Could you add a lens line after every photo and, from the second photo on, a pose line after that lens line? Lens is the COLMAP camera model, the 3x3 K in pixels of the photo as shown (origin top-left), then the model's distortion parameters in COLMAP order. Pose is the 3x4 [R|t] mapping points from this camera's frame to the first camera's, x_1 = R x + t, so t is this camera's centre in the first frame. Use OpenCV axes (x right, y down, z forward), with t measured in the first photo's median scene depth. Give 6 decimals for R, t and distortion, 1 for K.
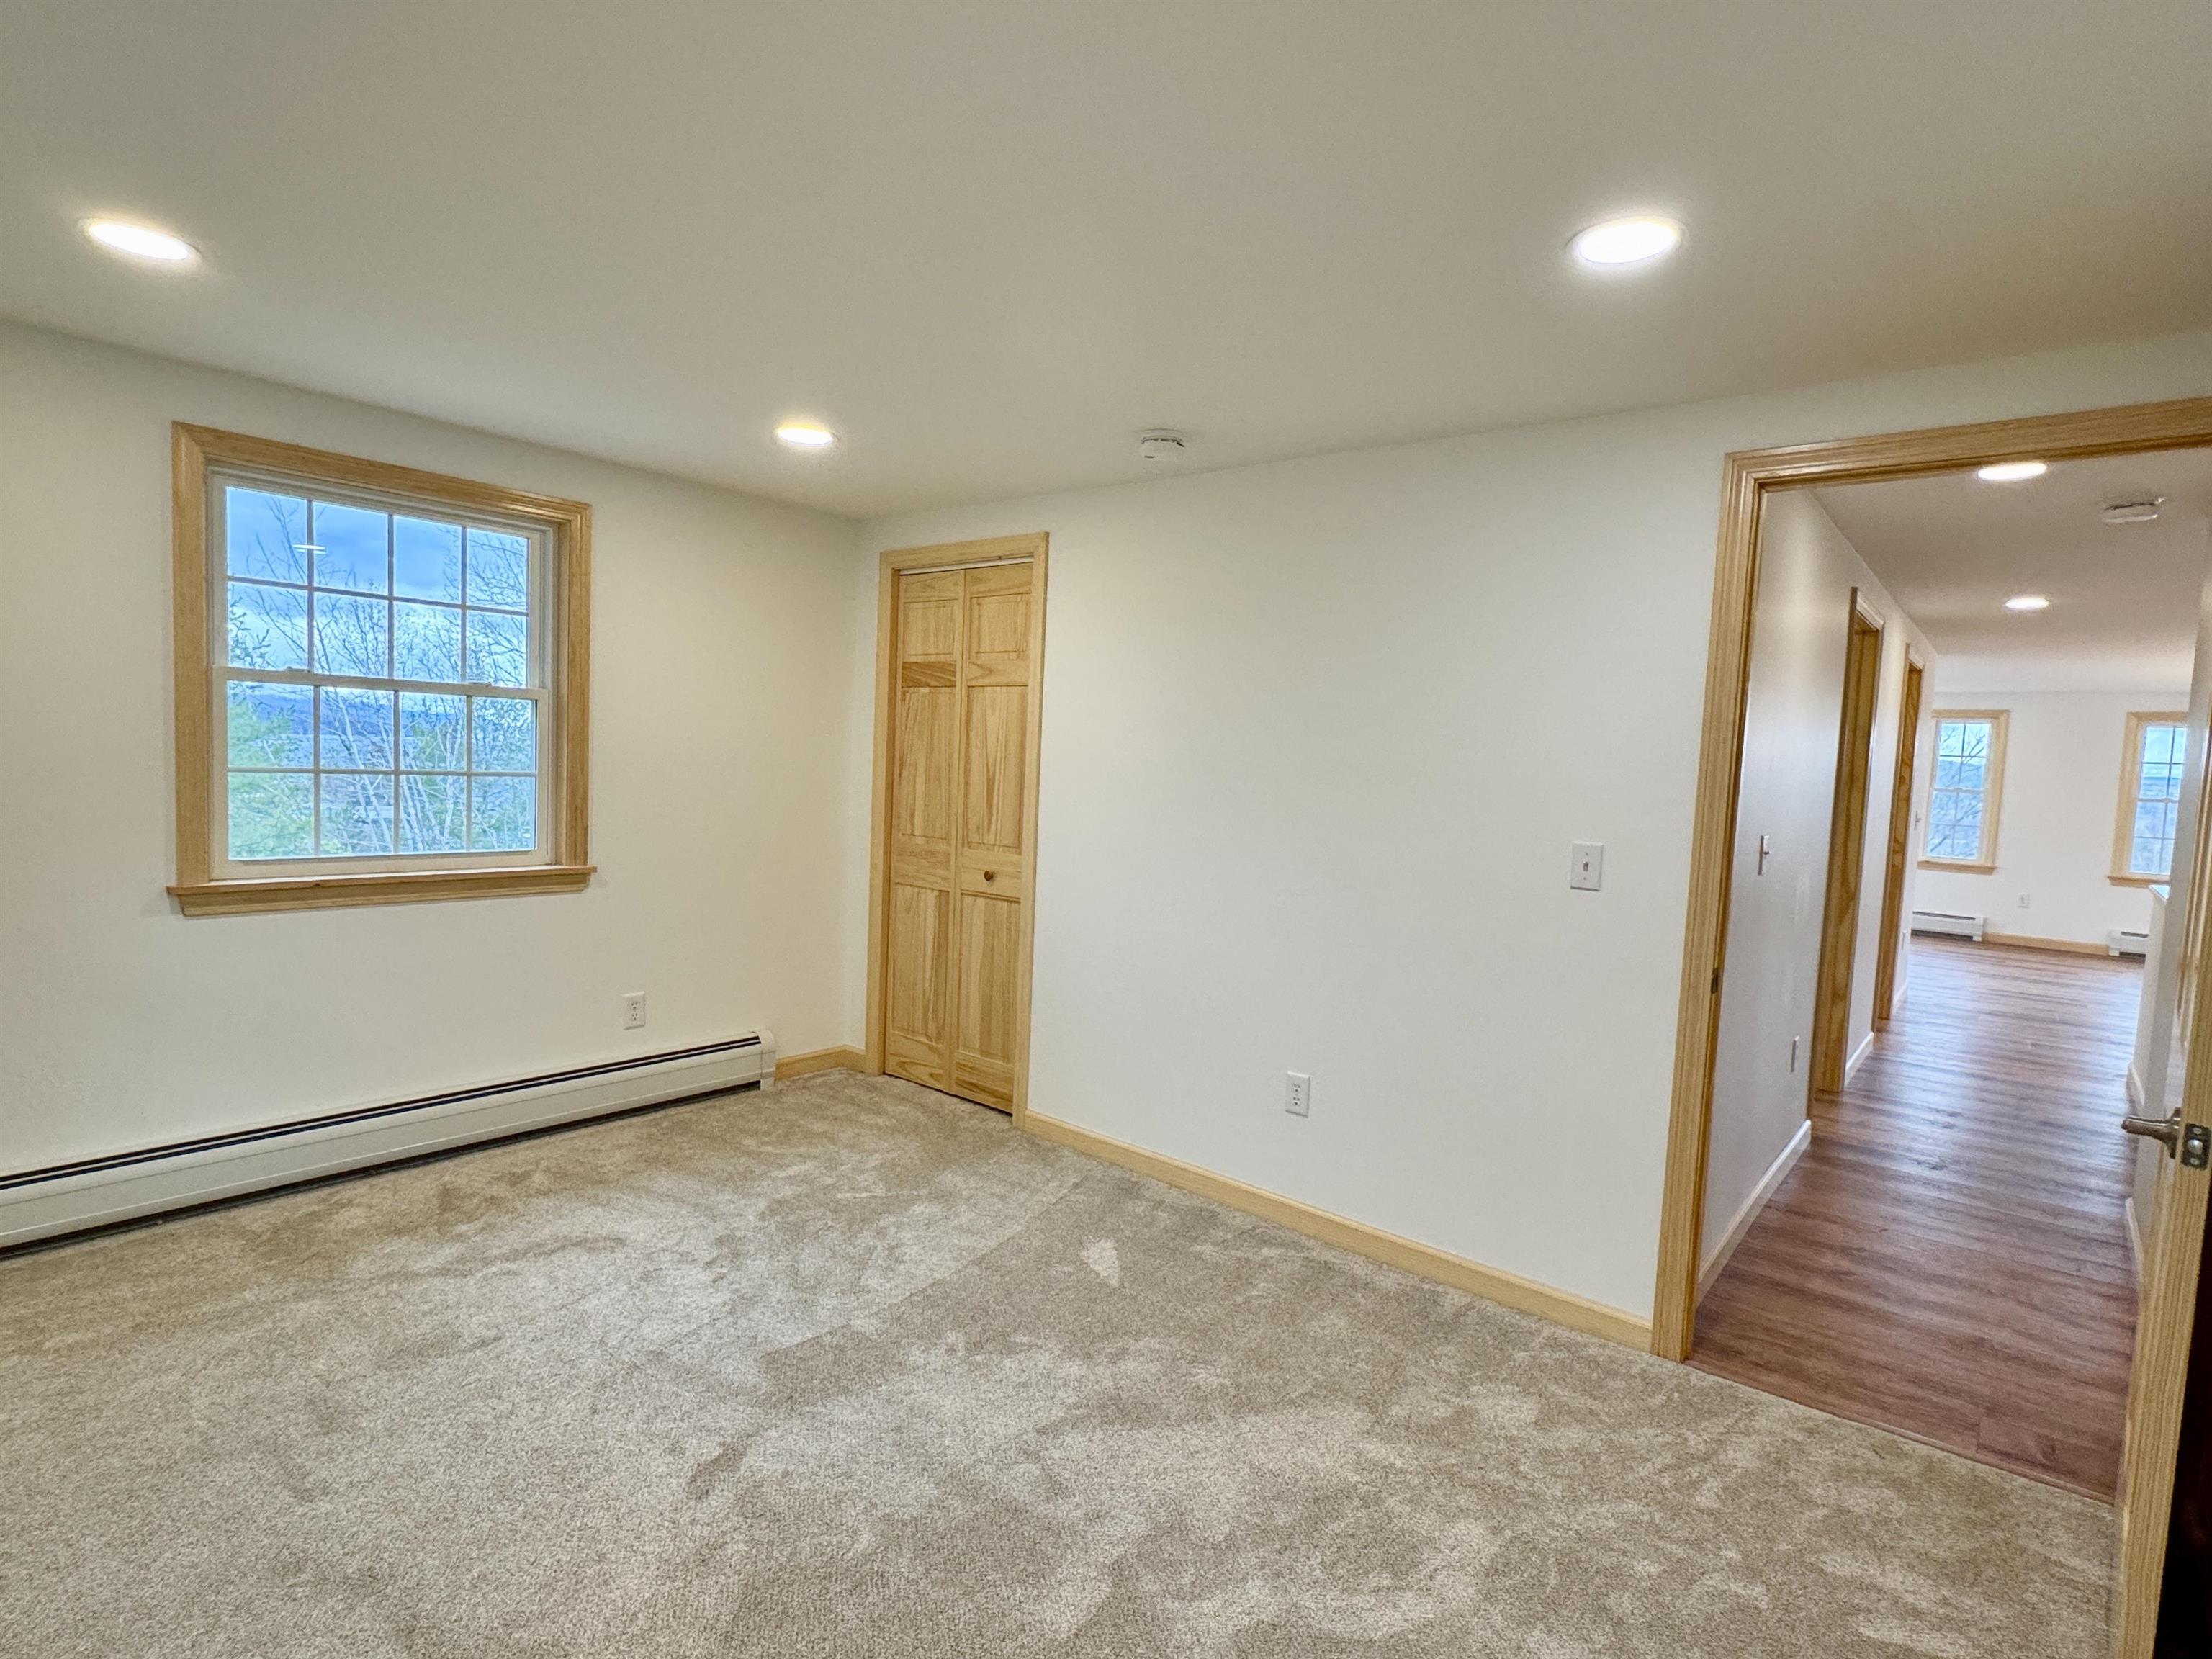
lens RADIAL K [[1103.0, 0, 1106.0], [0, 1103.0, 829.5], [0, 0, 1]] dist [-0.000909, -0.000295]
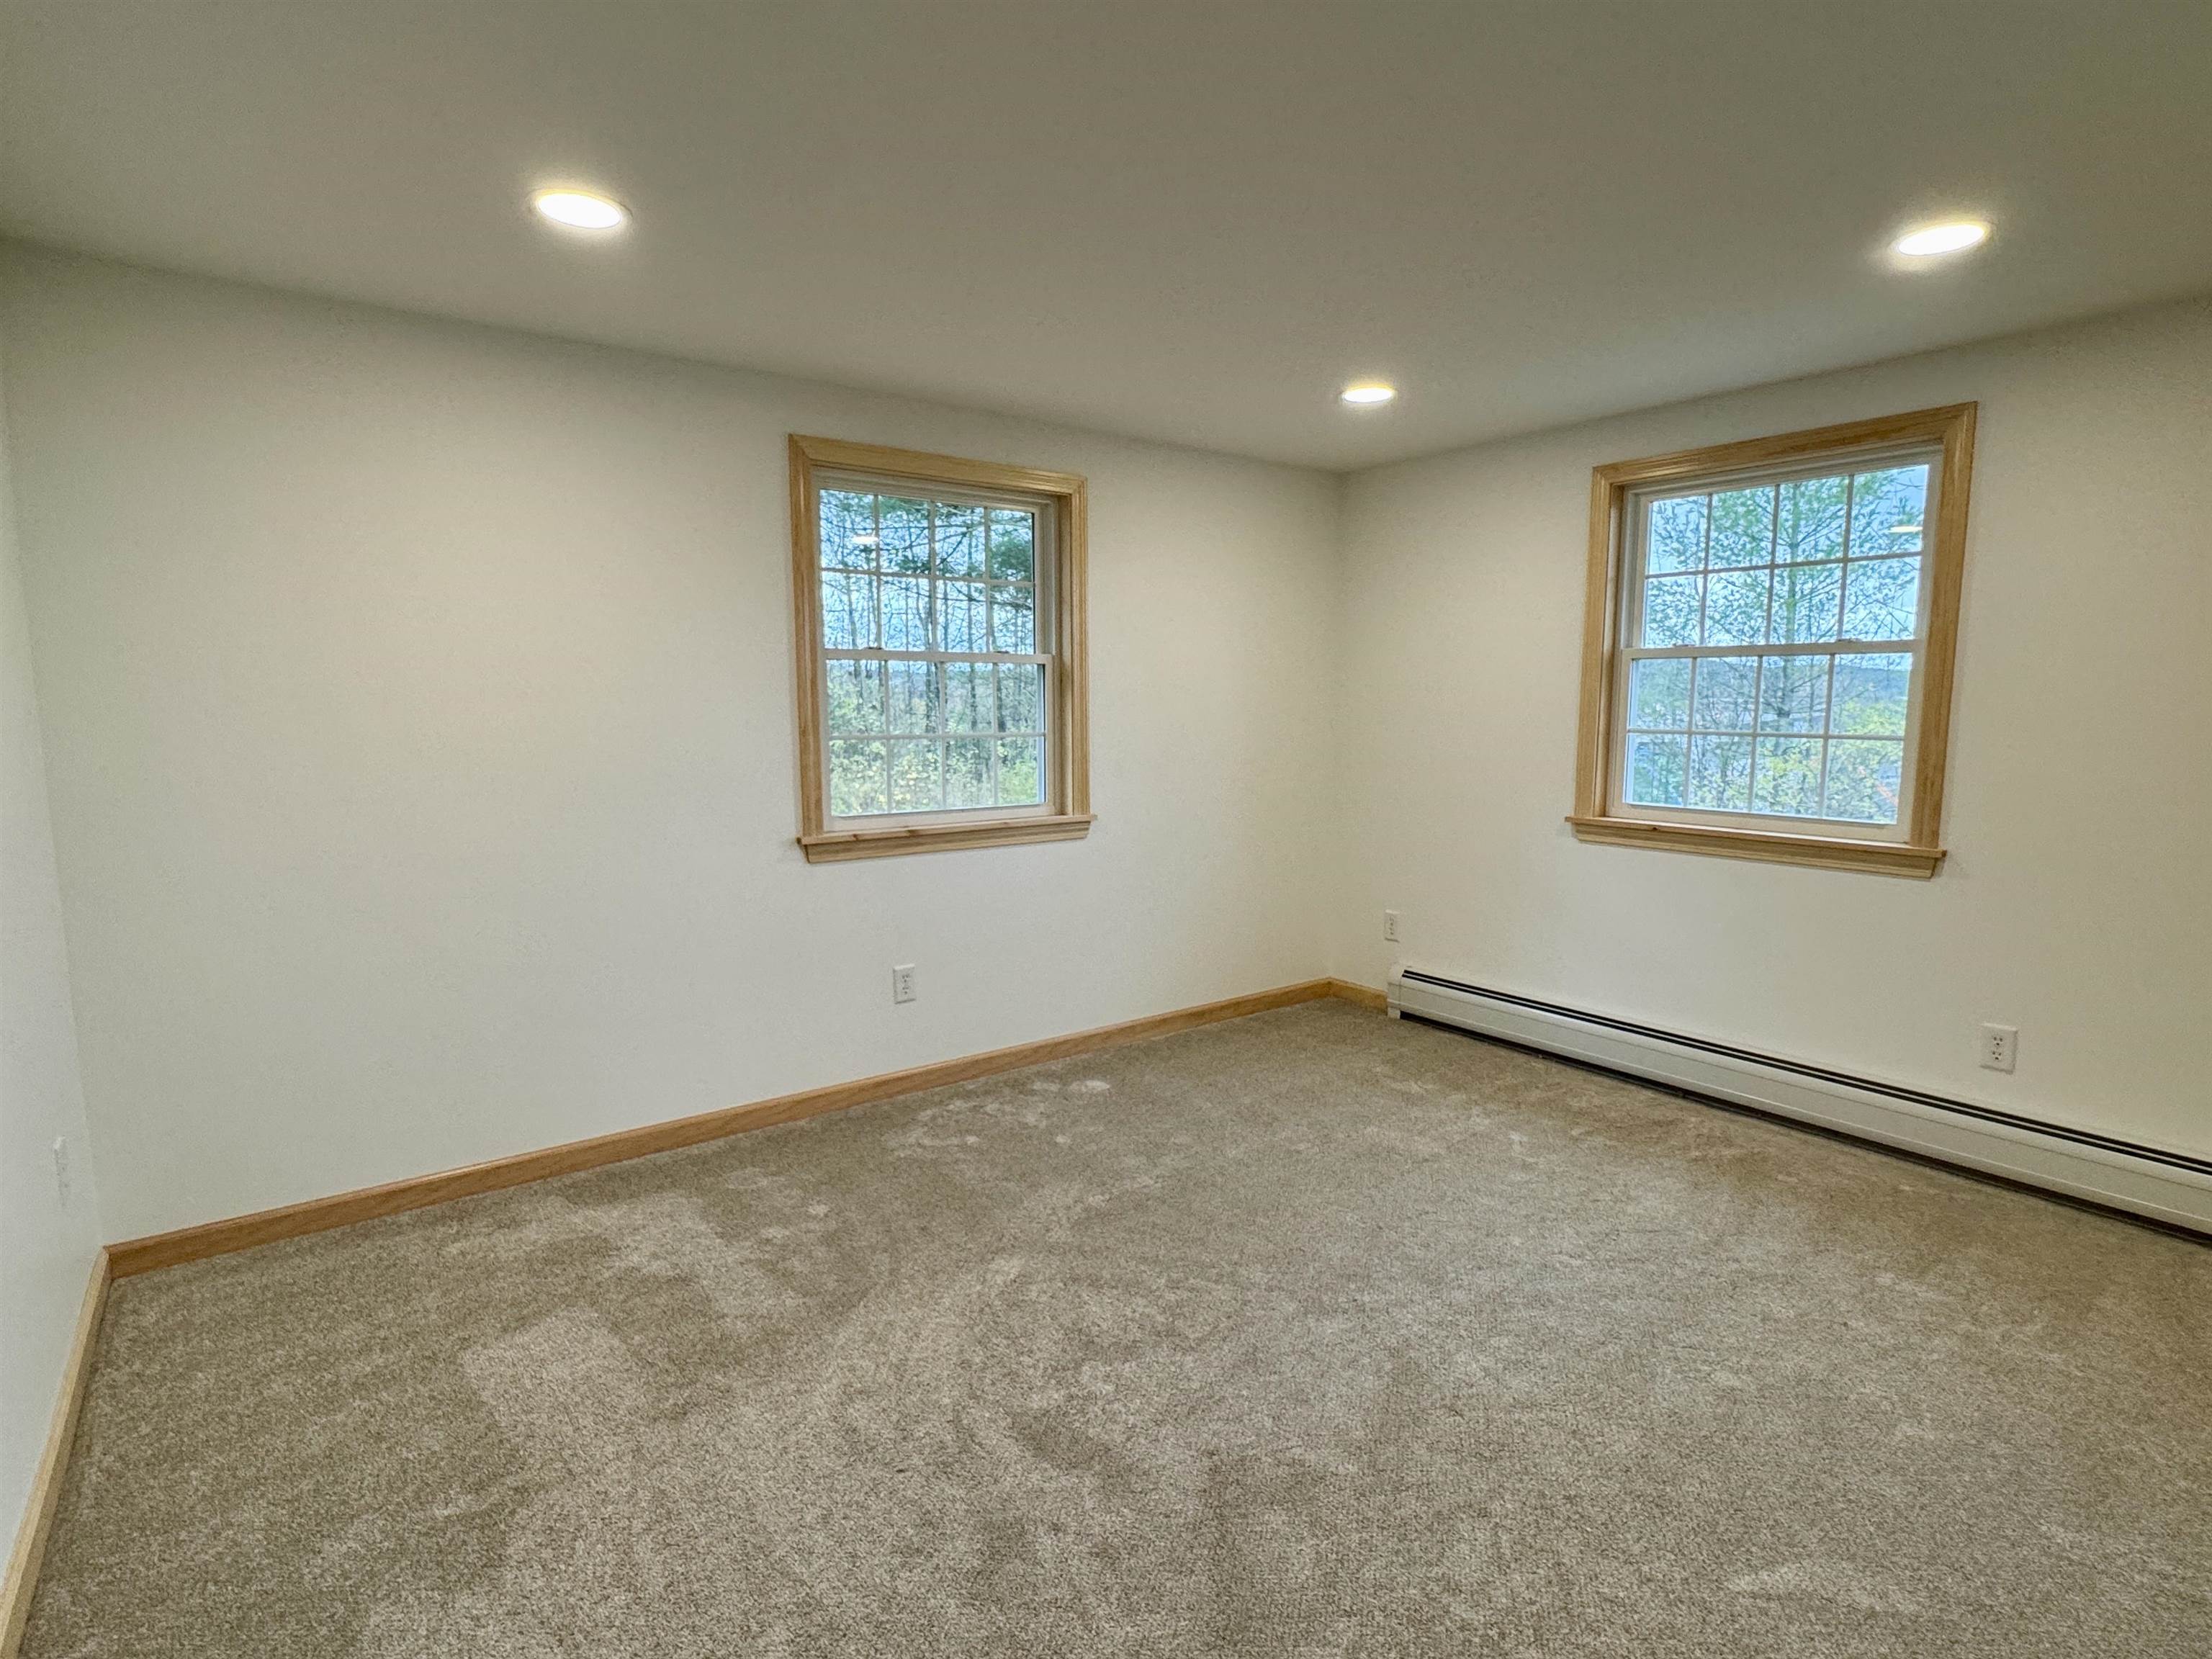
lens RADIAL K [[1126.9, 0, 1106.0], [0, 1126.9, 829.5], [0, 0, 1]] dist [-0.000445, -0.001221]
pose [[-0.231661, 0.069611, -0.970303, 0.545258], [-0.073291, 0.993353, 0.088763, -0.012137], [0.970032, 0.091678, -0.225019, 0.659404]]
